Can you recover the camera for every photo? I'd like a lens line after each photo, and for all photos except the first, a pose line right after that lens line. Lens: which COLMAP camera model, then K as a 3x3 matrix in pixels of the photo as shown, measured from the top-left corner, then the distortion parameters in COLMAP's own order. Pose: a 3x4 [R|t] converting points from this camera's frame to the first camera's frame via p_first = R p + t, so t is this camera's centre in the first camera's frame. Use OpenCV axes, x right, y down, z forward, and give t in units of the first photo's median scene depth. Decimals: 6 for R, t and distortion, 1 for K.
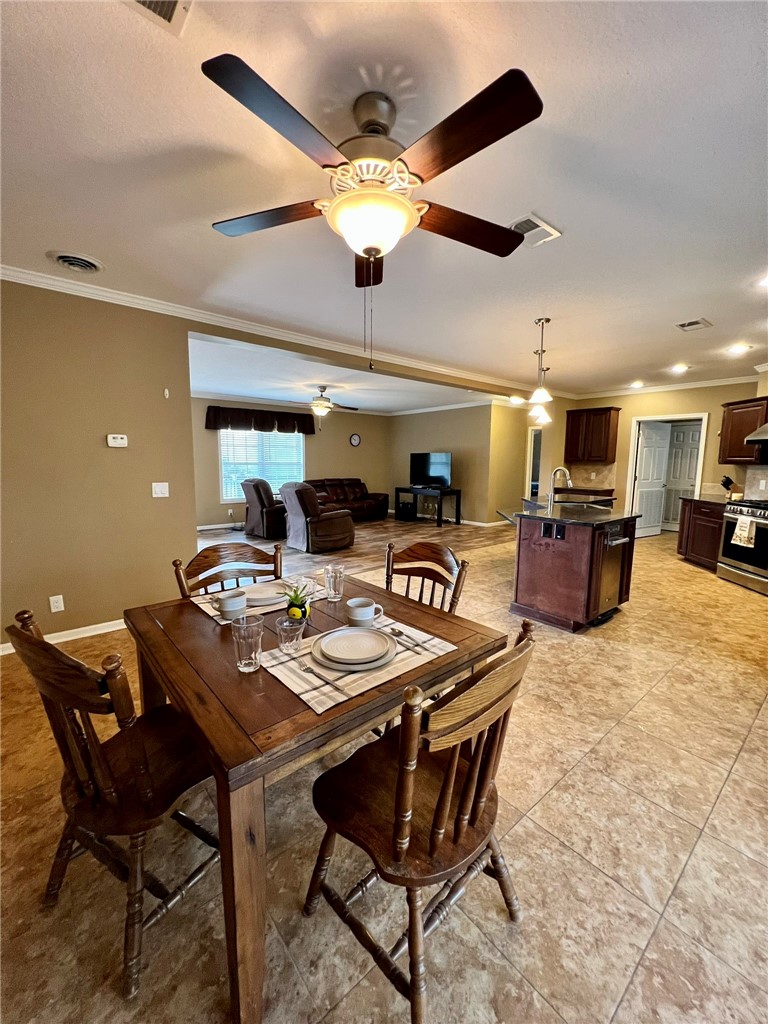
lens RADIAL K [[412.9, 0, 375.1], [0, 412.9, 515.2], [0, 0, 1]] dist [-0.000736, -0.000449]
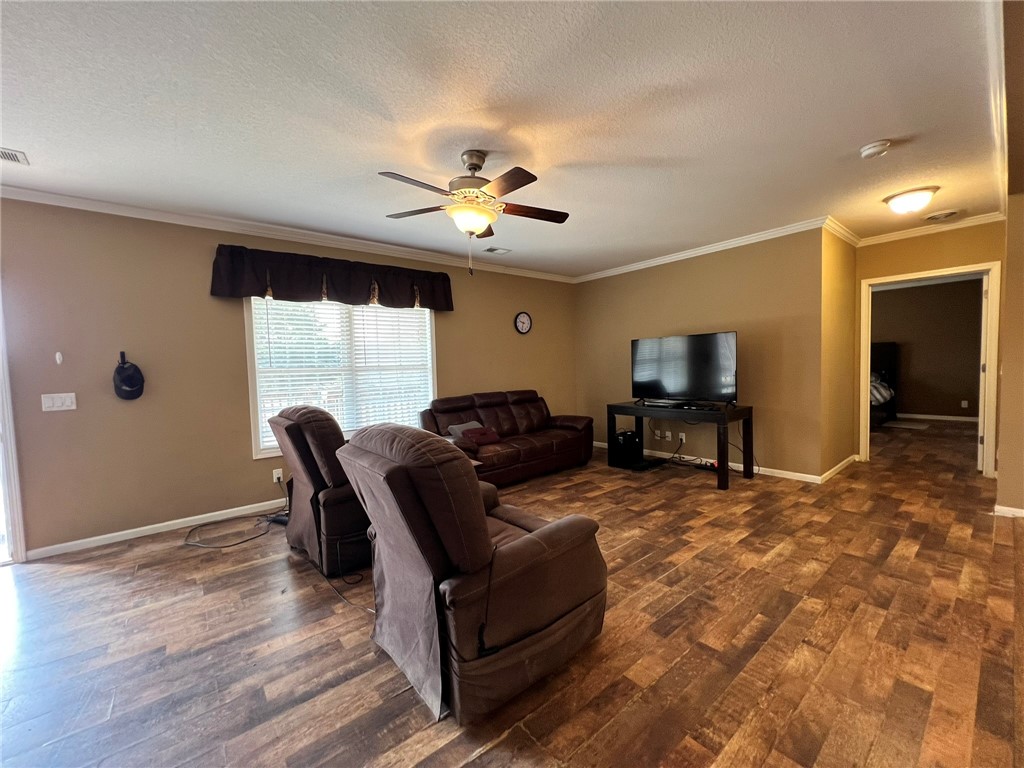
lens RADIAL K [[411.9, 0, 506.9], [0, 411.9, 387.5], [0, 0, 1]] dist [0.000109, -0.000170]
pose [[0.999231, -0.038770, -0.005909, -0.078724], [0.038174, 0.996065, -0.079979, -0.054167], [0.008987, 0.079691, 0.996779, 0.492030]]
